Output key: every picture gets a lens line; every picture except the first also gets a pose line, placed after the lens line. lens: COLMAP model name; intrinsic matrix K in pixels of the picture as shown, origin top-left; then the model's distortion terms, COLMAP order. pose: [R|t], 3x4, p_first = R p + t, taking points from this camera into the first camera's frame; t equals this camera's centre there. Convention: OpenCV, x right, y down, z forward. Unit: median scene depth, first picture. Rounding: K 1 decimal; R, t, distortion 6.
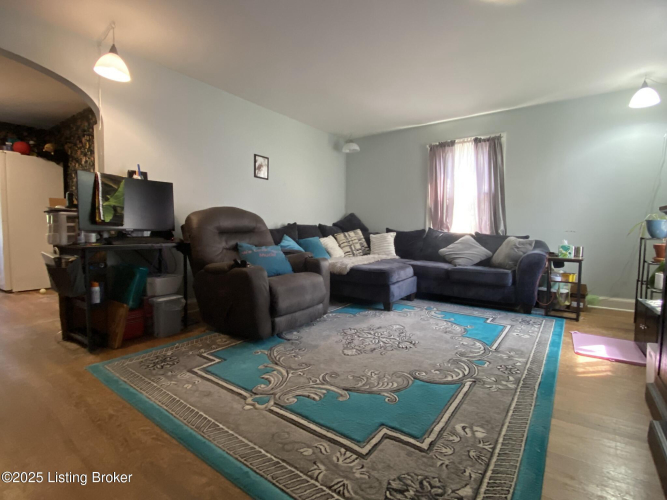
lens RADIAL K [[327.8, 0, 333.5], [0, 327.8, 250.0], [0, 0, 1]] dist [0.072572, -0.061642]
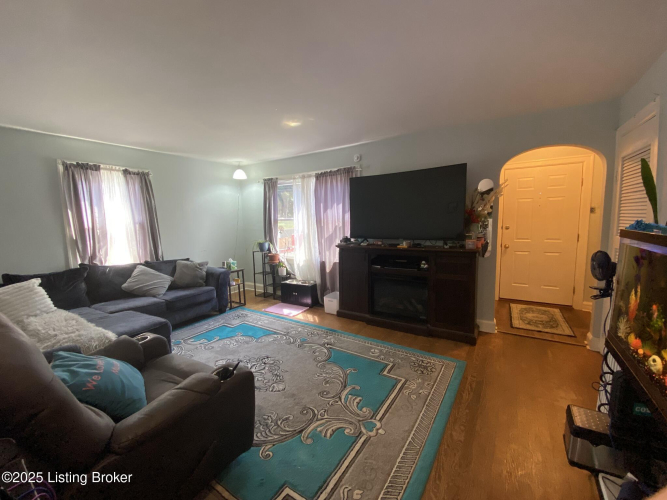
lens RADIAL K [[271.4, 0, 333.5], [0, 271.4, 250.0], [0, 0, 1]] dist [0.033418, -0.023132]
pose [[-0.054864, -0.122182, 0.990990, -0.761615], [0.089682, 0.987871, 0.126763, -0.239310], [-0.994458, 0.095829, -0.043241, 0.724297]]
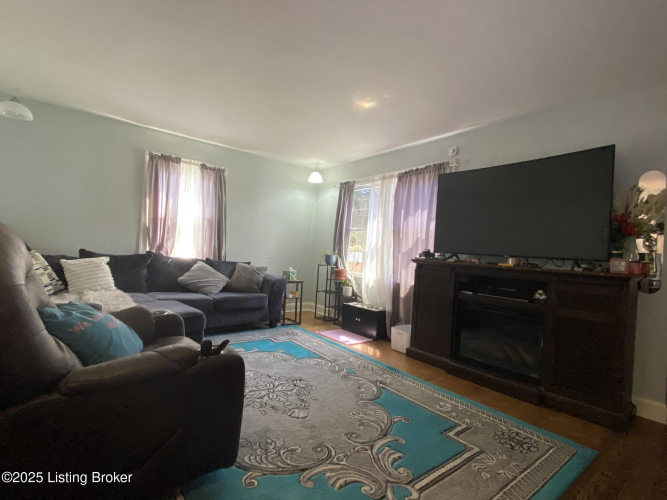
lens RADIAL K [[327.8, 0, 333.5], [0, 327.8, 250.0], [0, 0, 1]] dist [0.072572, -0.061642]
pose [[0.263371, 0.009238, 0.964650, -0.712000], [0.005199, 0.999926, -0.010995, -0.107502], [-0.964680, 0.007911, 0.263304, 0.604822]]
